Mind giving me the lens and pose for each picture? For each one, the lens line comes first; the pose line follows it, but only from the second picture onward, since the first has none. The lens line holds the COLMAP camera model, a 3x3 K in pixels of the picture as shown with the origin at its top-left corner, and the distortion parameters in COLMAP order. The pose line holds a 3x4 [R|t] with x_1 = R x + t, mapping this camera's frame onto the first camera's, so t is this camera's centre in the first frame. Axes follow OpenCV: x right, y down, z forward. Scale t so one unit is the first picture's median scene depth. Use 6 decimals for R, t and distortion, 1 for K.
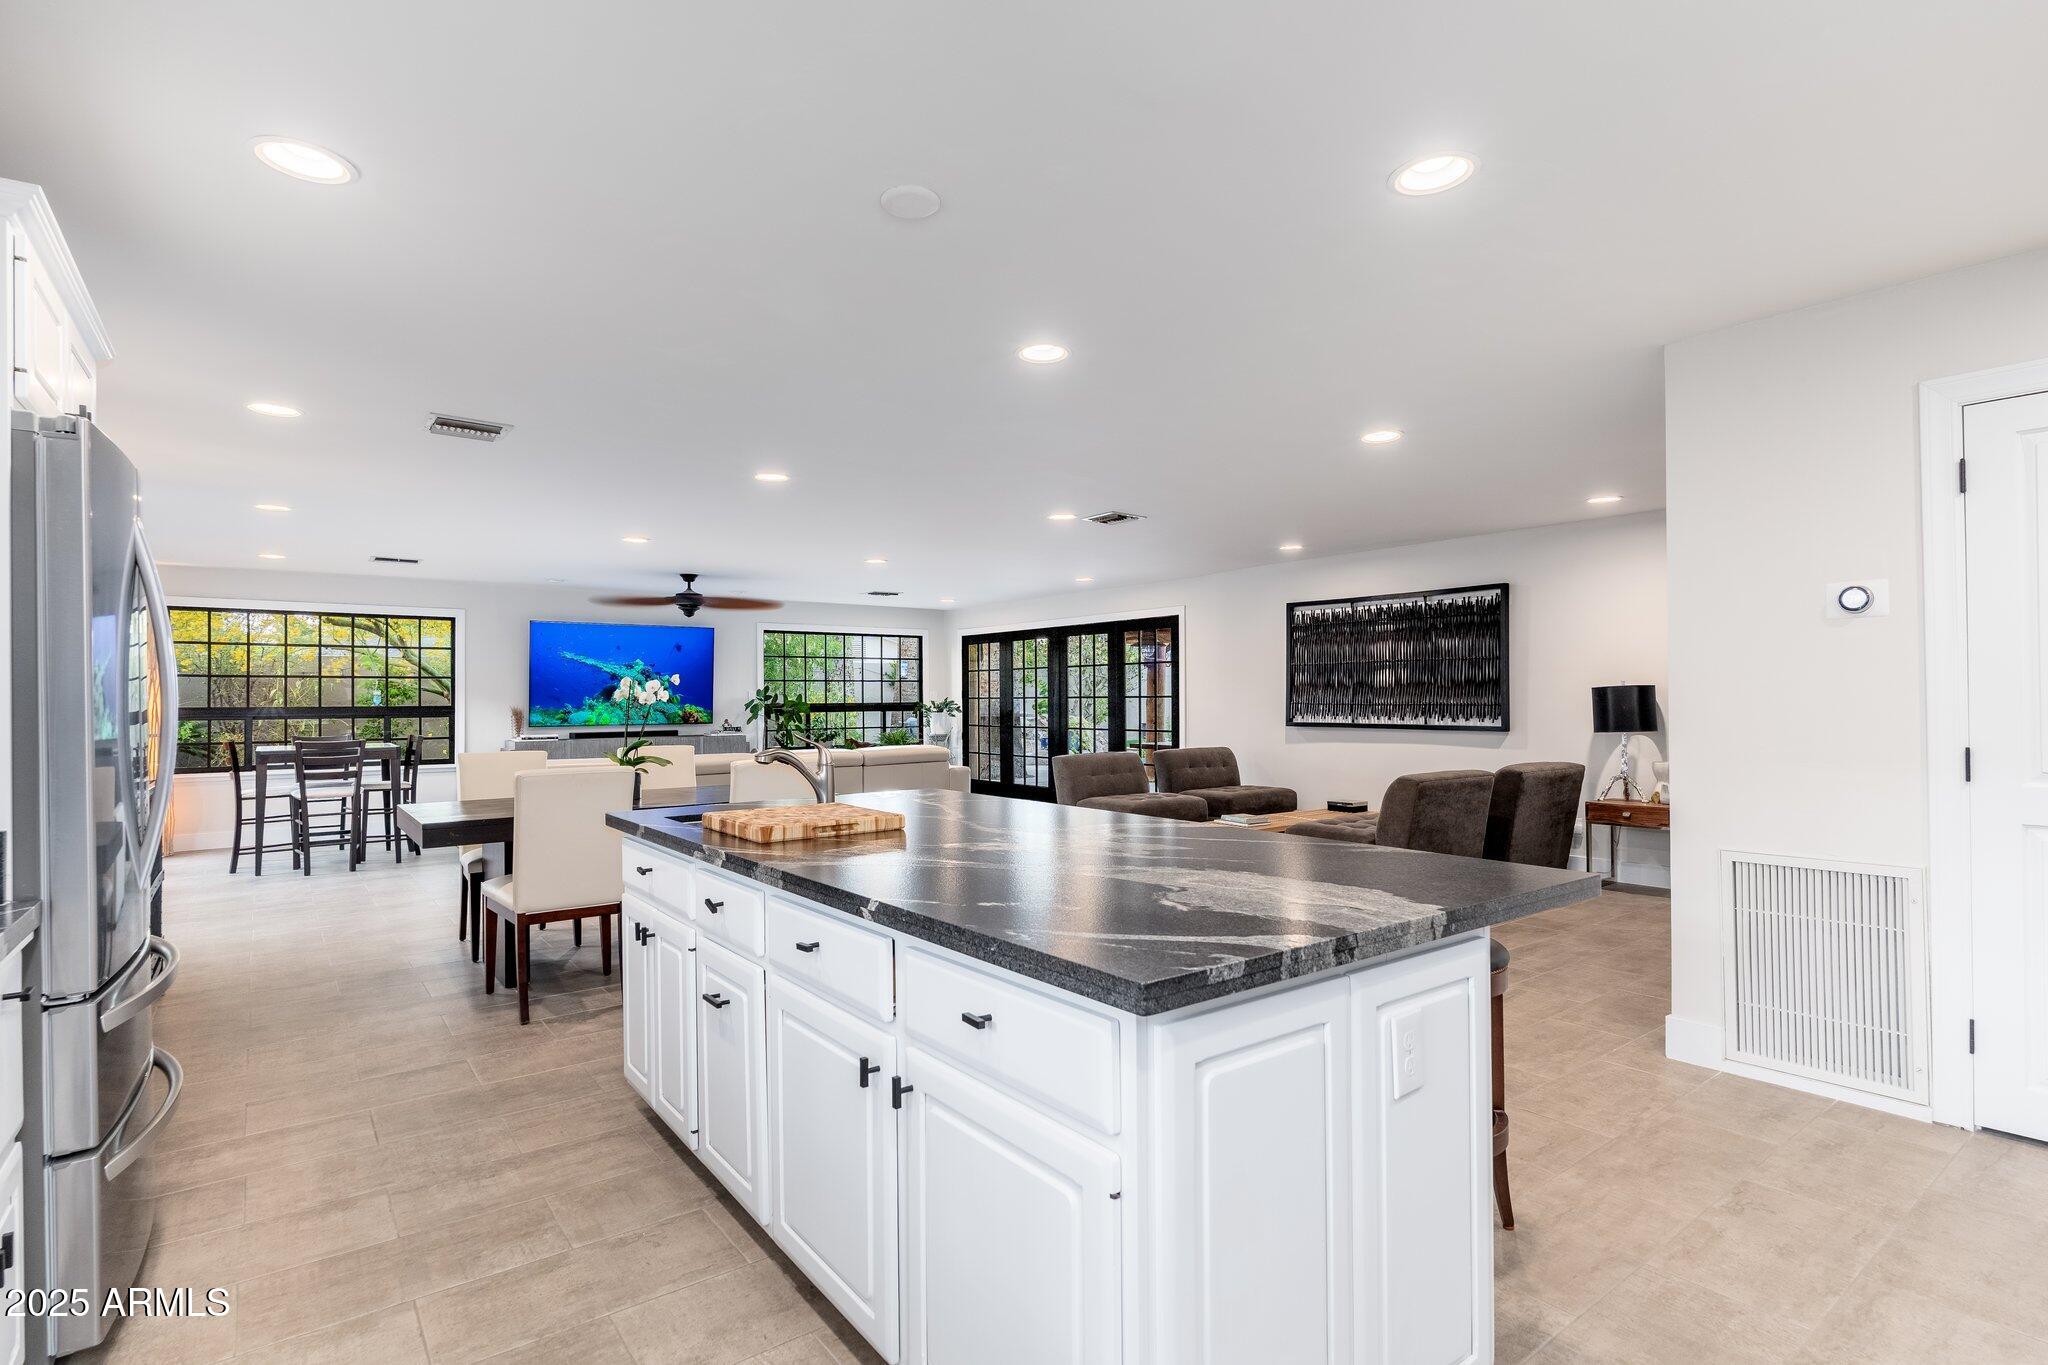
lens RADIAL K [[988.0, 0, 1024.4], [0, 988.0, 688.2], [0, 0, 1]] dist [0.011550, -0.014392]
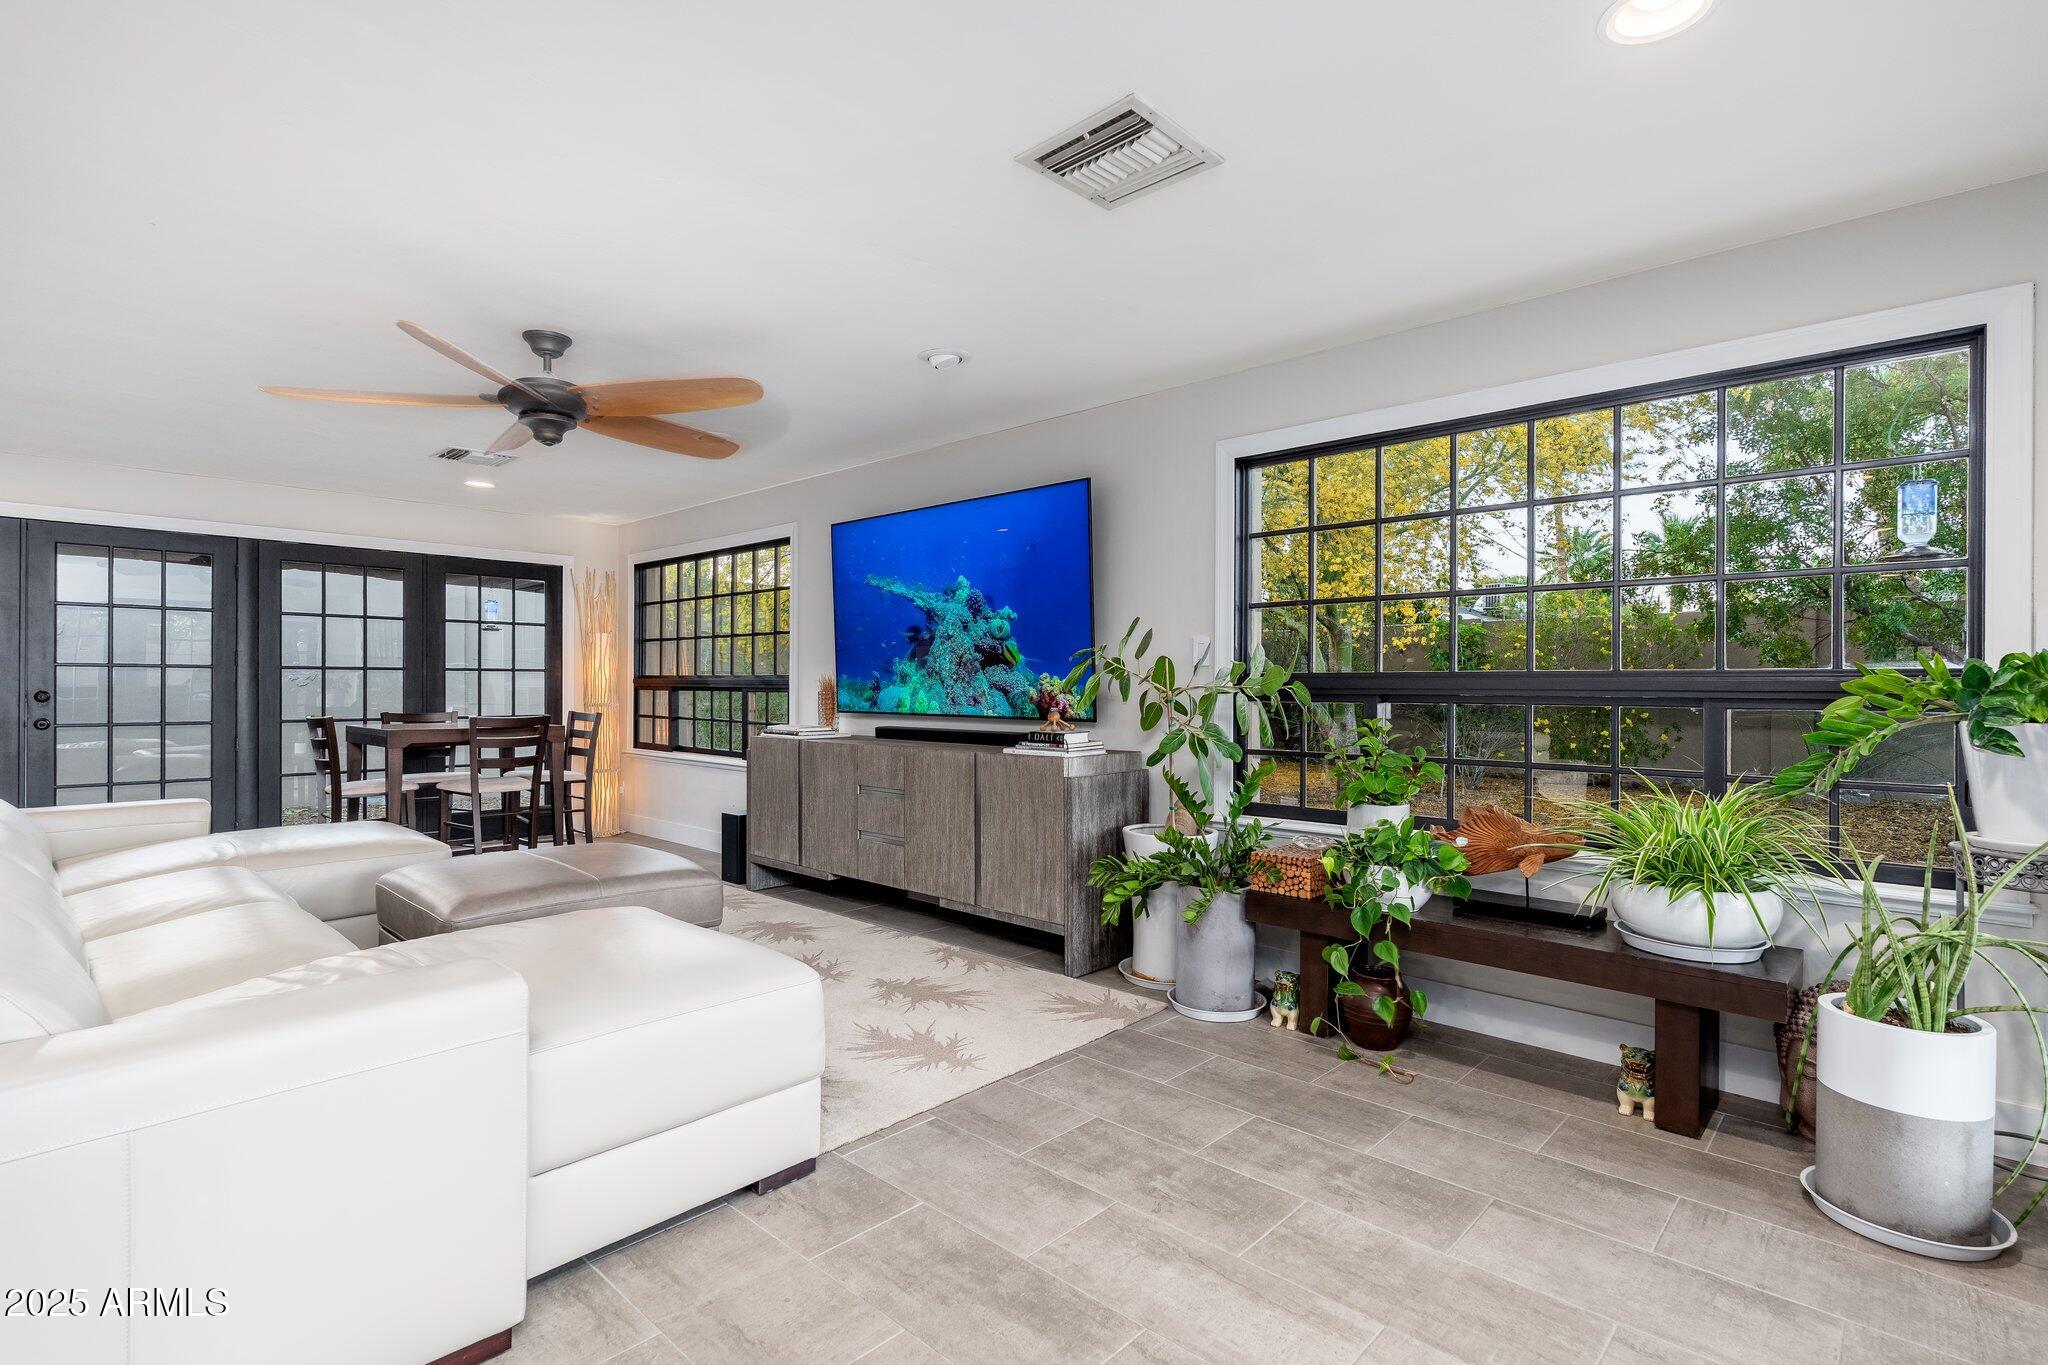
lens RADIAL K [[979.8, 0, 1022.4], [0, 979.8, 686.3], [0, 0, 1]] dist [-0.002099, 0.000147]
pose [[0.172861, 0.015611, -0.984823, 0.069287], [0.013854, 0.999737, 0.018280, 0.014927], [0.984849, -0.016804, 0.172599, 0.969693]]
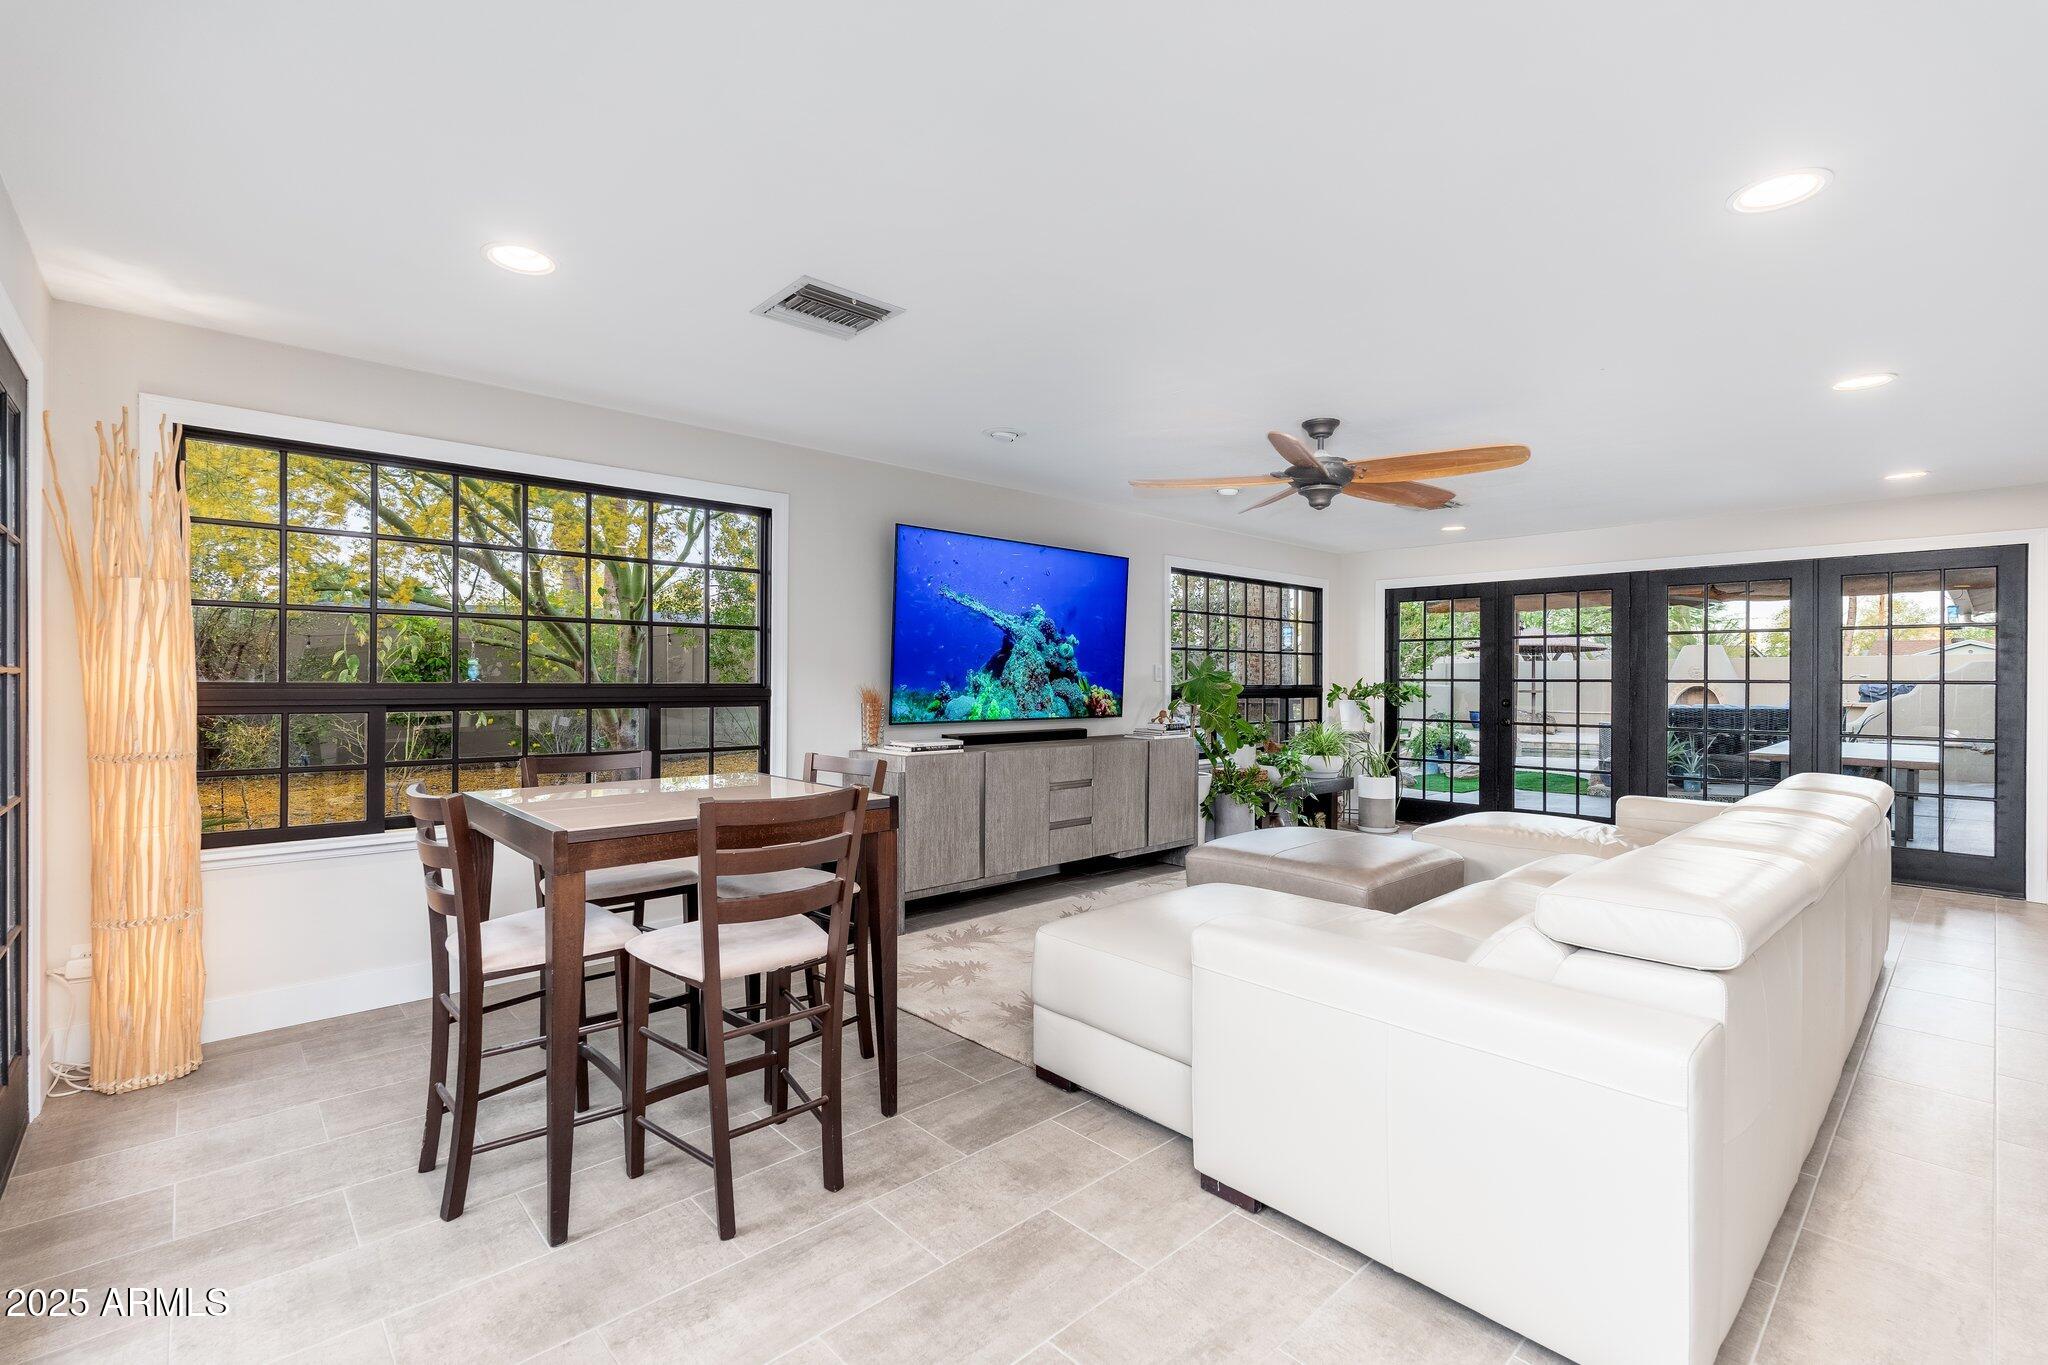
lens RADIAL K [[892.3, 0, 1024.6], [0, 892.3, 686.5], [0, 0, 1]] dist [-0.003730, -0.000030]
pose [[0.996330, 0.005151, 0.085435, -0.451924], [-0.006036, 0.999931, 0.010103, 0.012948], [-0.085377, -0.010582, 0.996292, 0.496727]]
